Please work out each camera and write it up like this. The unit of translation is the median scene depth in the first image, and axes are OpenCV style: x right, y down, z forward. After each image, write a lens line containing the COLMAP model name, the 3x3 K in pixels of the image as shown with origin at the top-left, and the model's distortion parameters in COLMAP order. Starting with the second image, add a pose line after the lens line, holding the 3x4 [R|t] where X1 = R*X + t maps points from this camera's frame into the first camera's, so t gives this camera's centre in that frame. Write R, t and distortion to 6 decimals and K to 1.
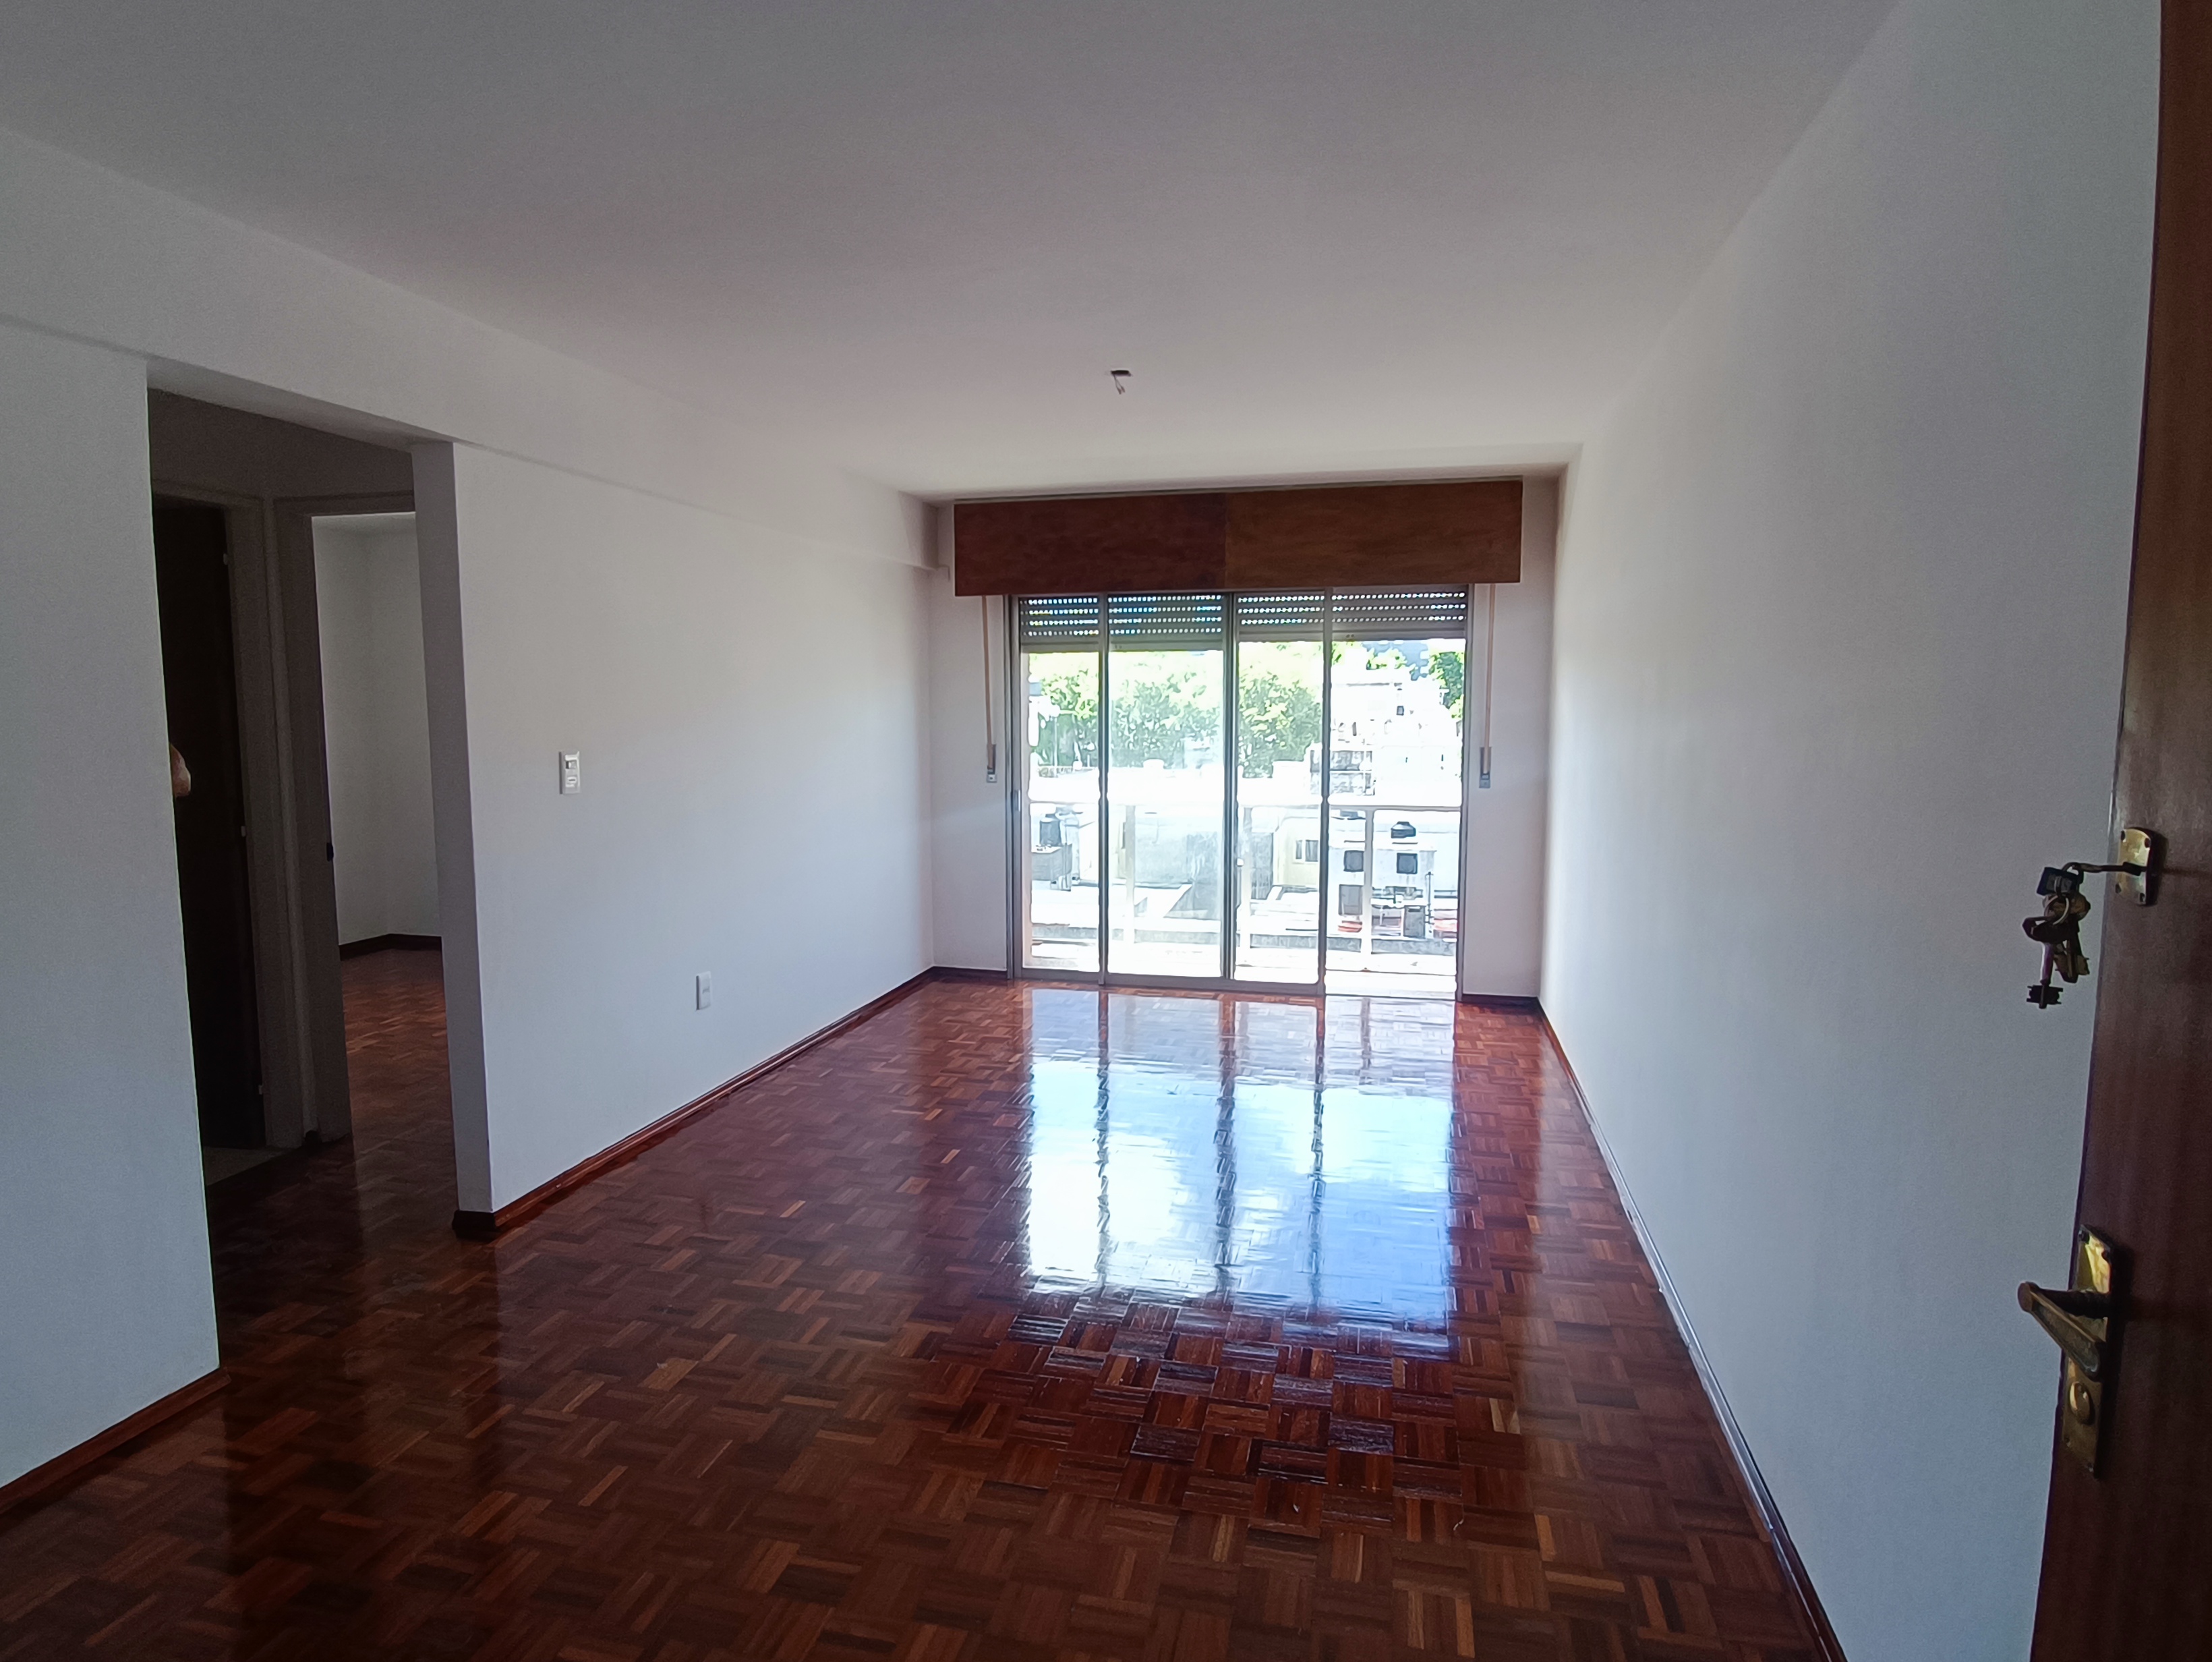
lens RADIAL K [[1250.2, 0, 1095.3], [0, 1250.2, 820.7], [0, 0, 1]] dist [-0.016720, 0.000334]
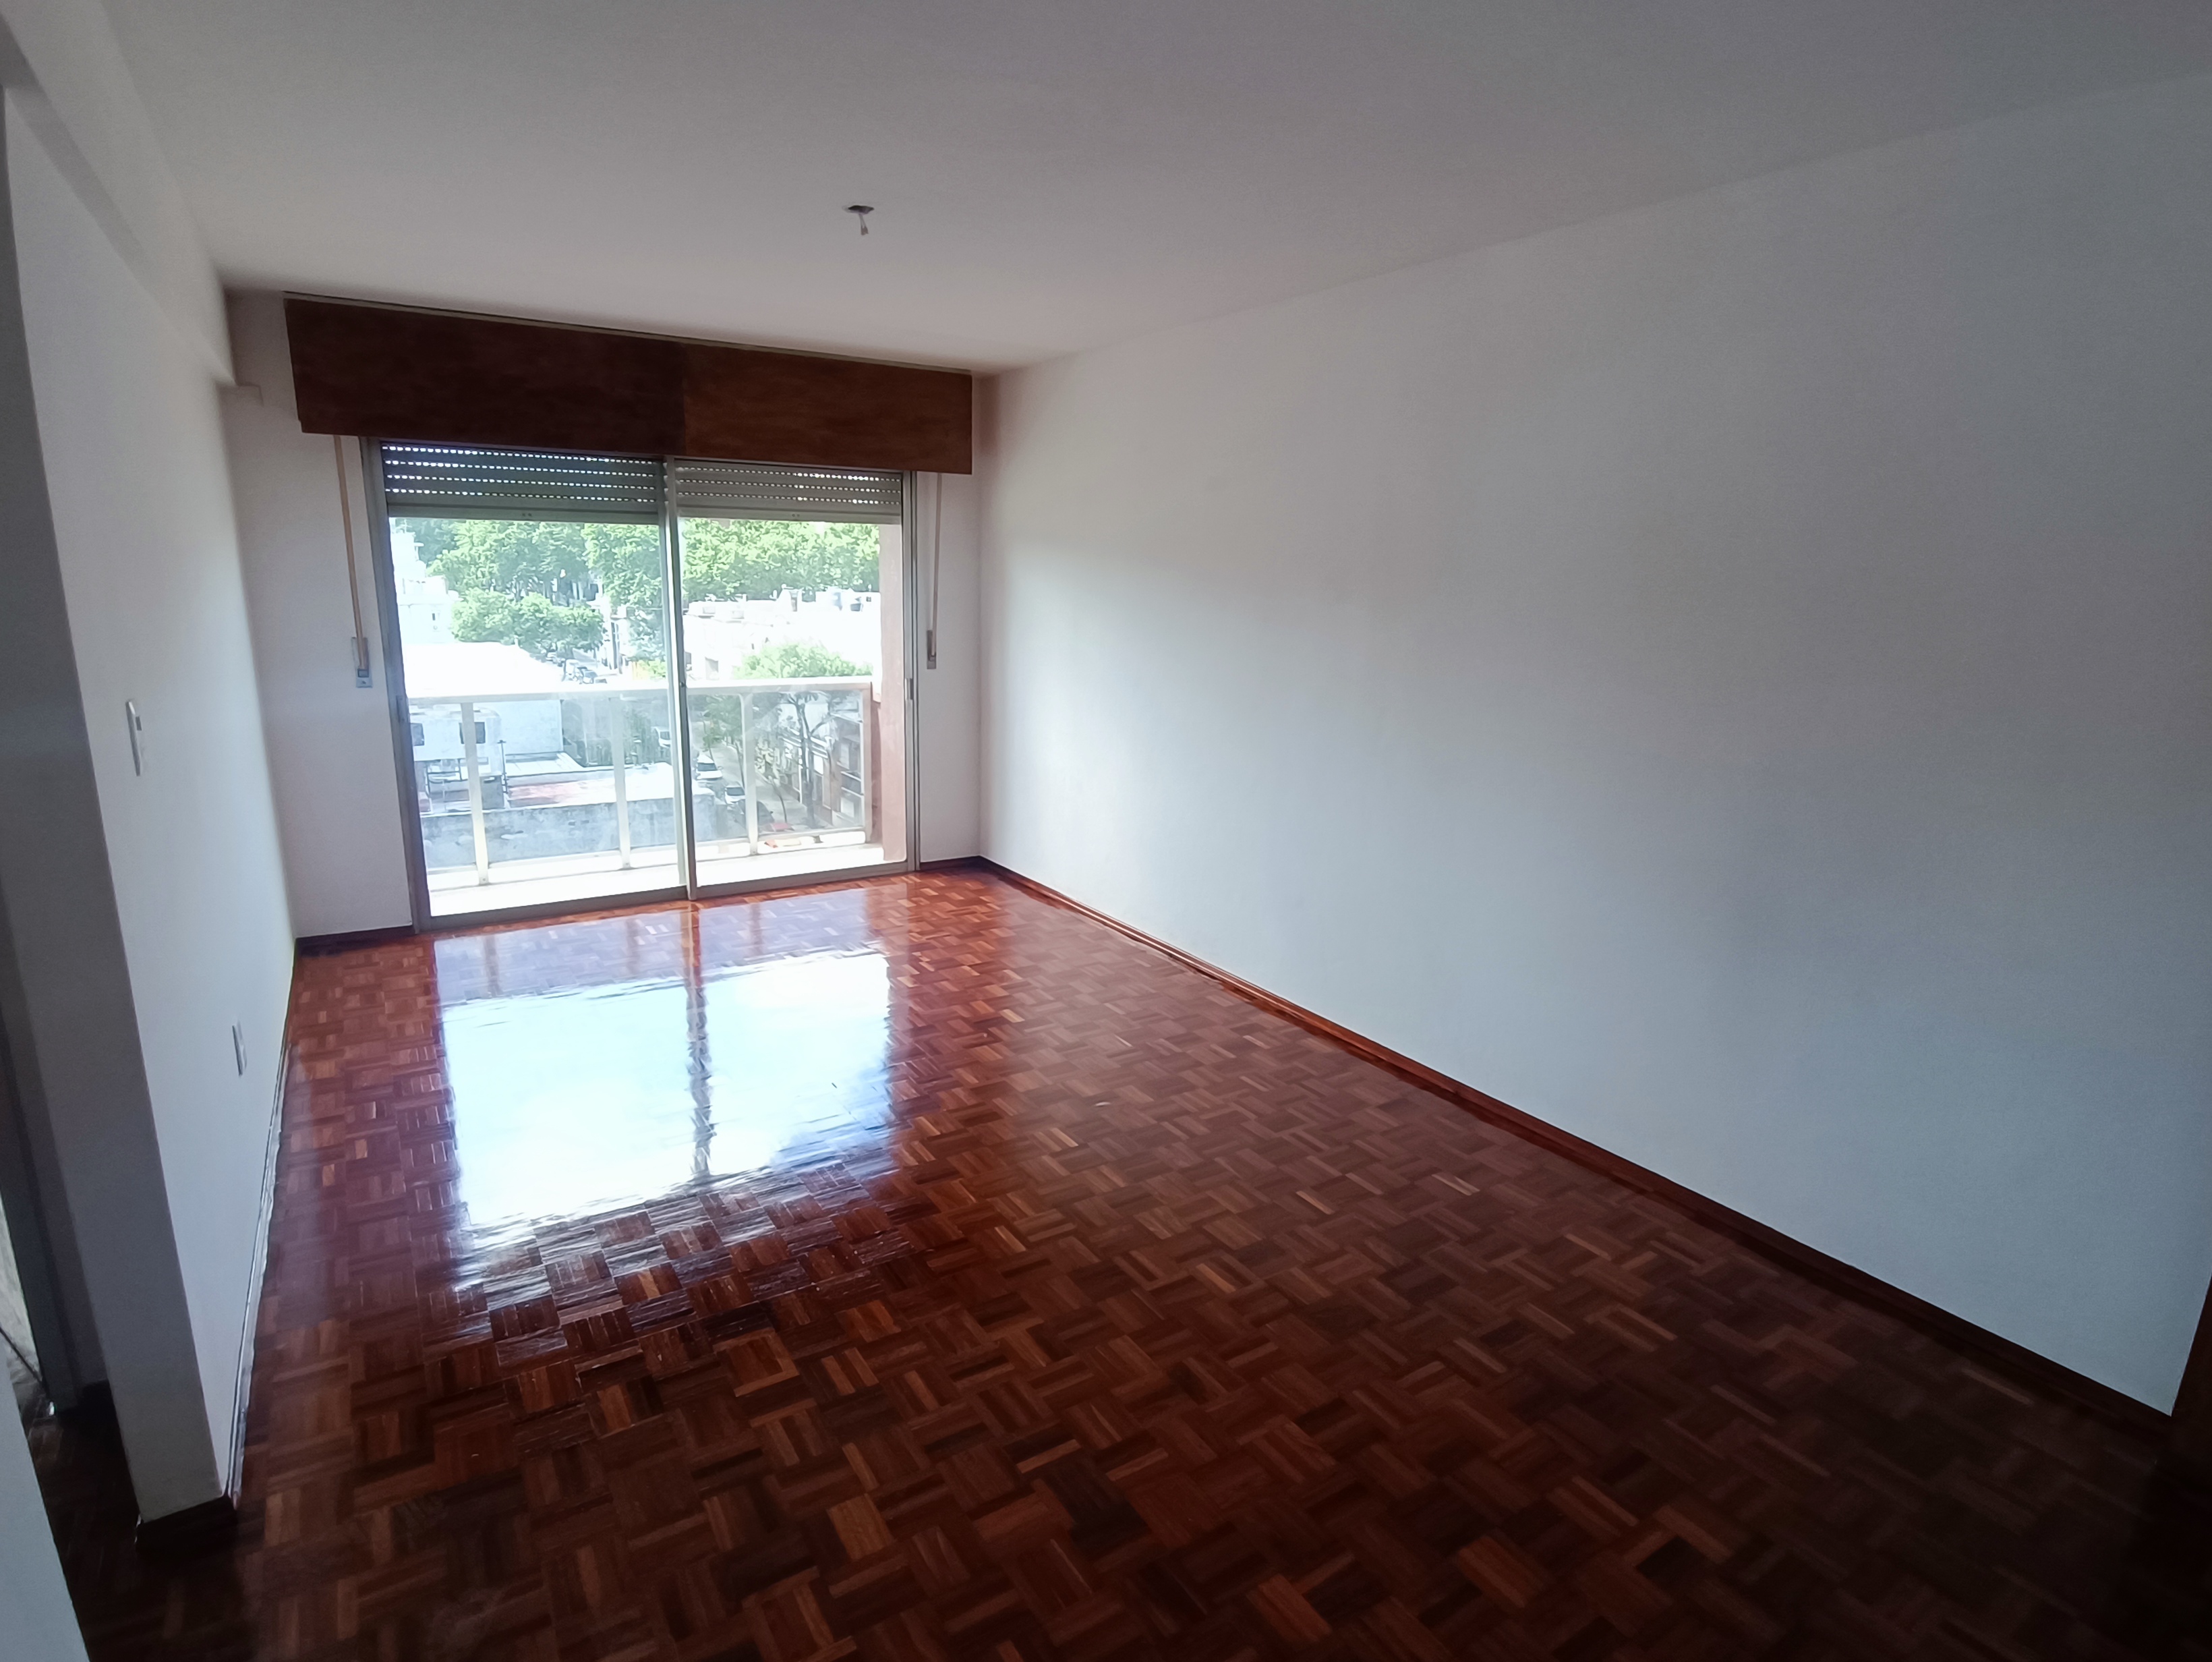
lens RADIAL K [[1164.6, 0, 1116.6], [0, 1164.6, 828.0], [0, 0, 1]] dist [-0.019595, 0.002224]
pose [[0.684985, -0.138846, 0.715205, -0.511713], [0.043439, 0.987709, 0.150145, -0.057386], [-0.727261, -0.071779, 0.682597, 0.325865]]
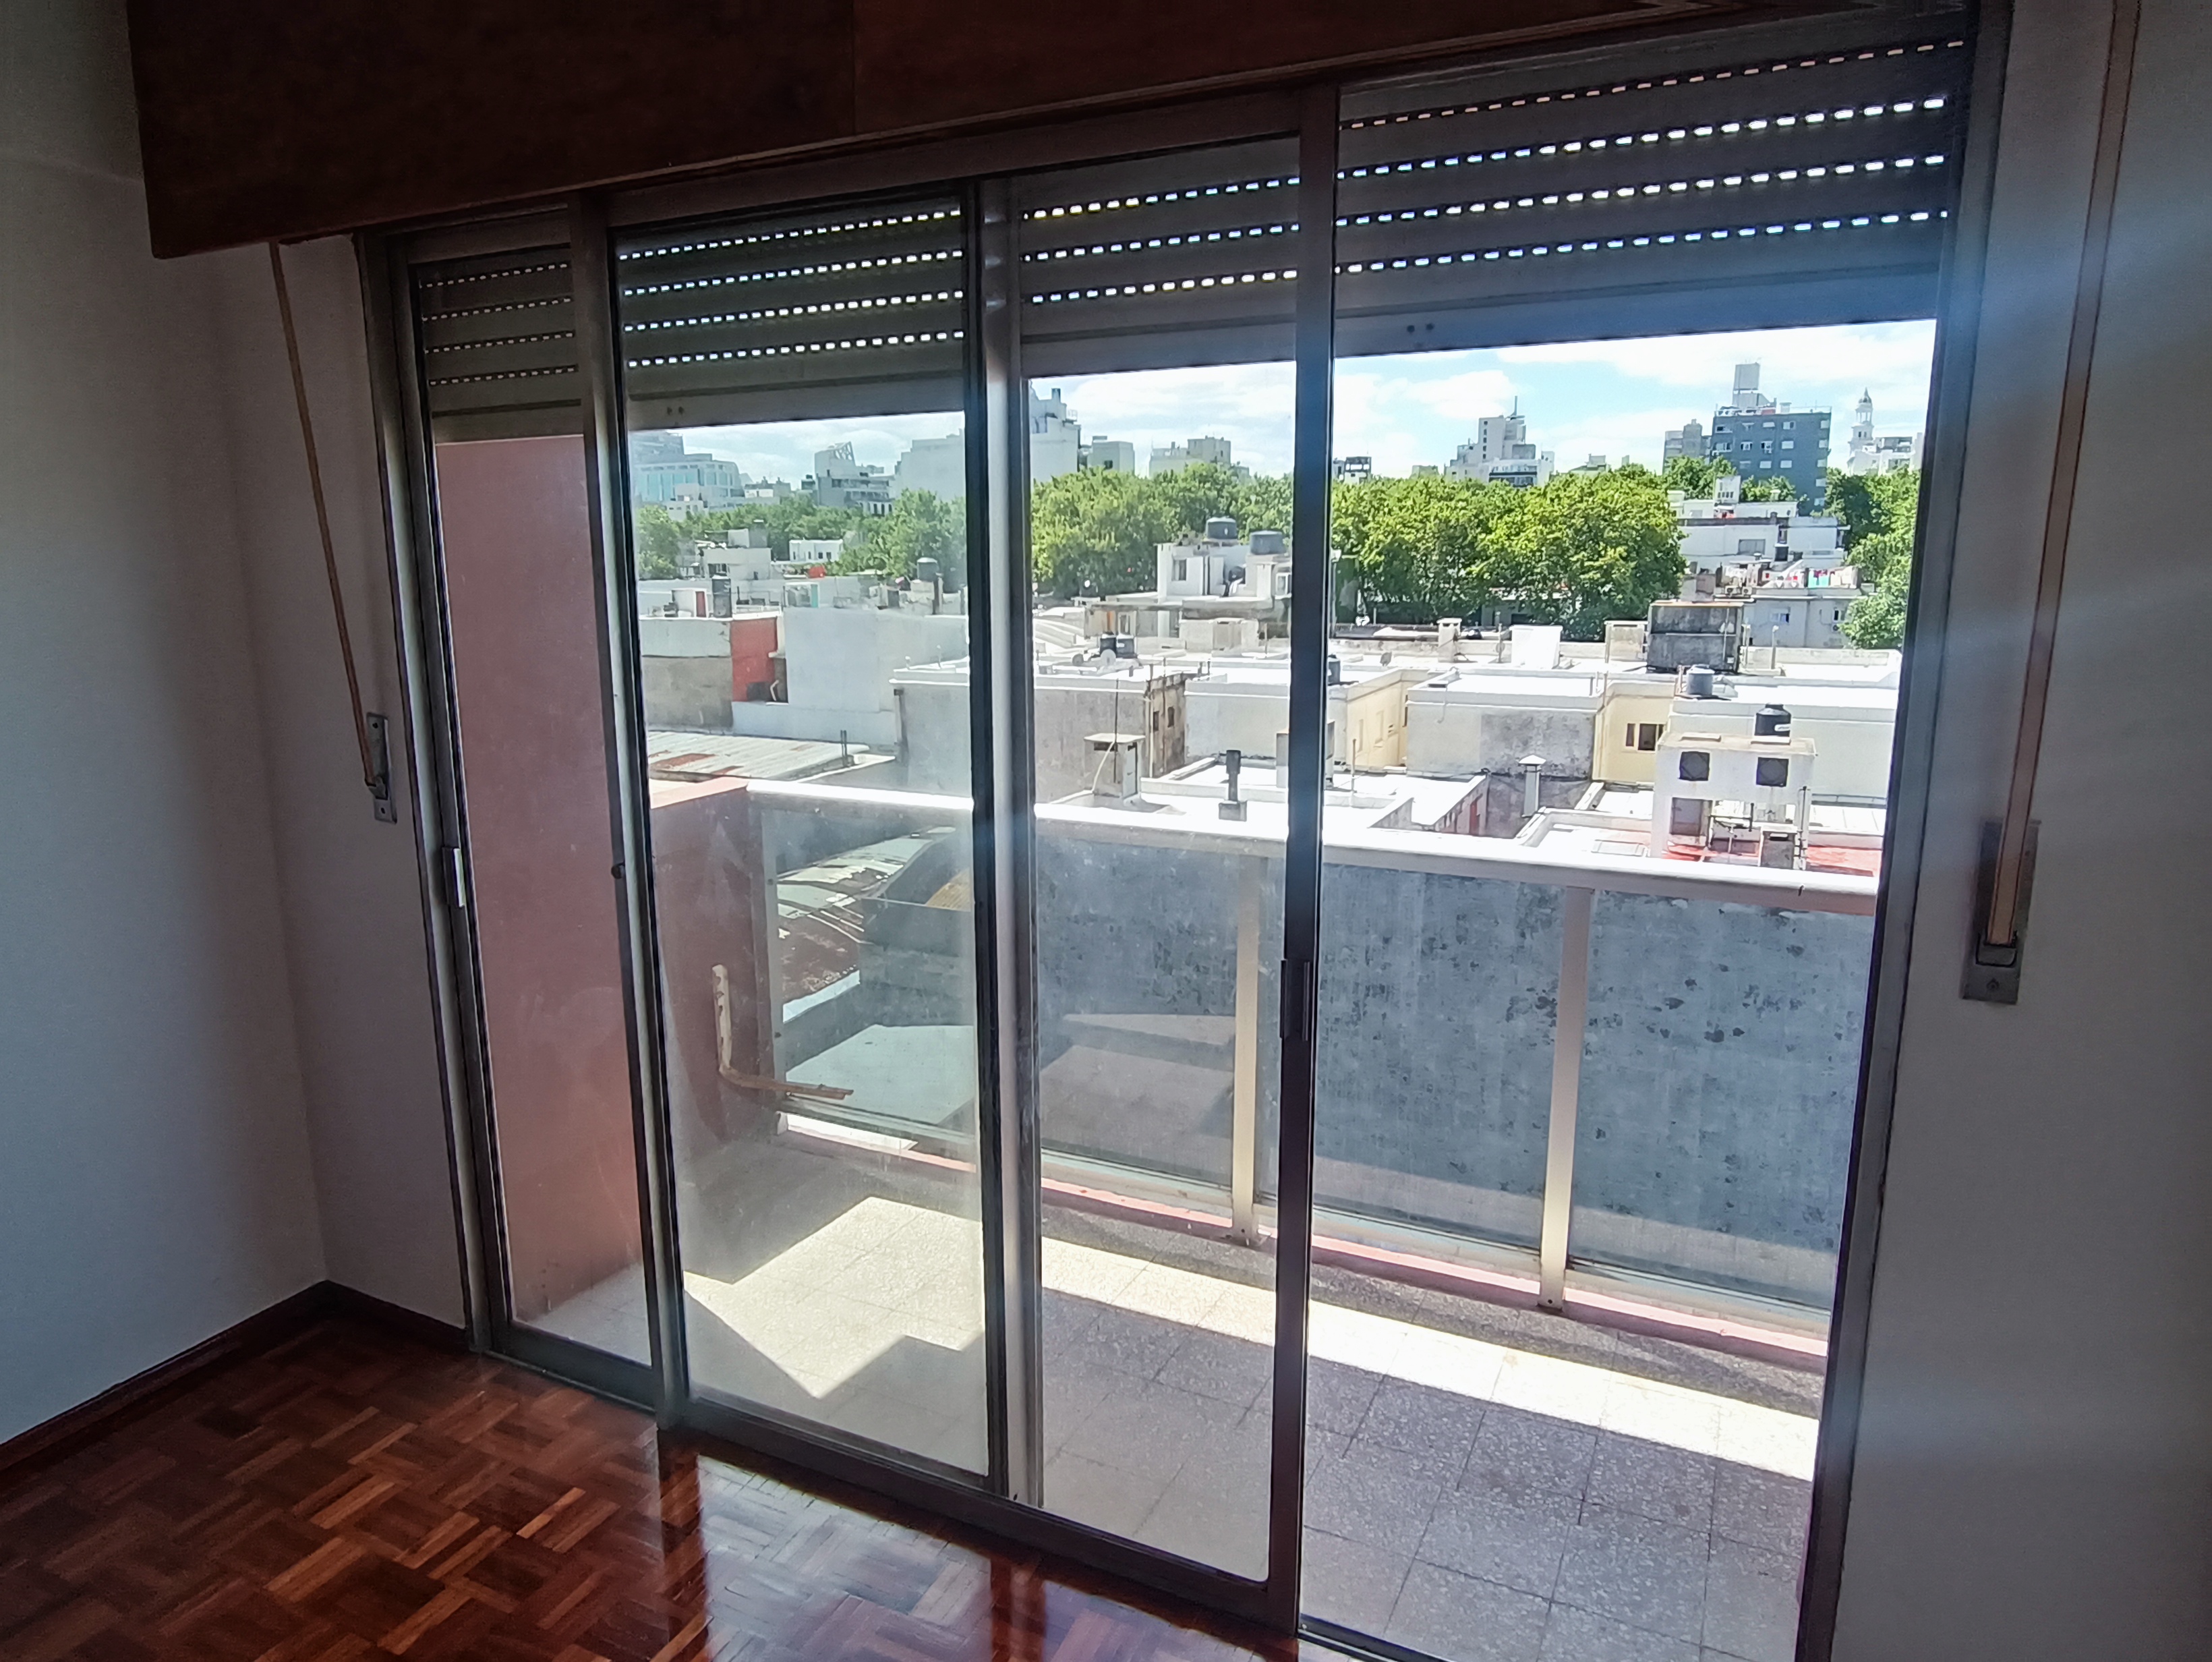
lens RADIAL K [[1402.9, 0, 1084.8], [0, 1402.9, 796.9], [0, 0, 1]] dist [-0.011855, -0.001391]
pose [[0.976011, 0.035358, -0.214833, 0.343798], [-0.017193, 0.996161, 0.085840, -0.134477], [0.217043, -0.080087, 0.972871, 1.204911]]
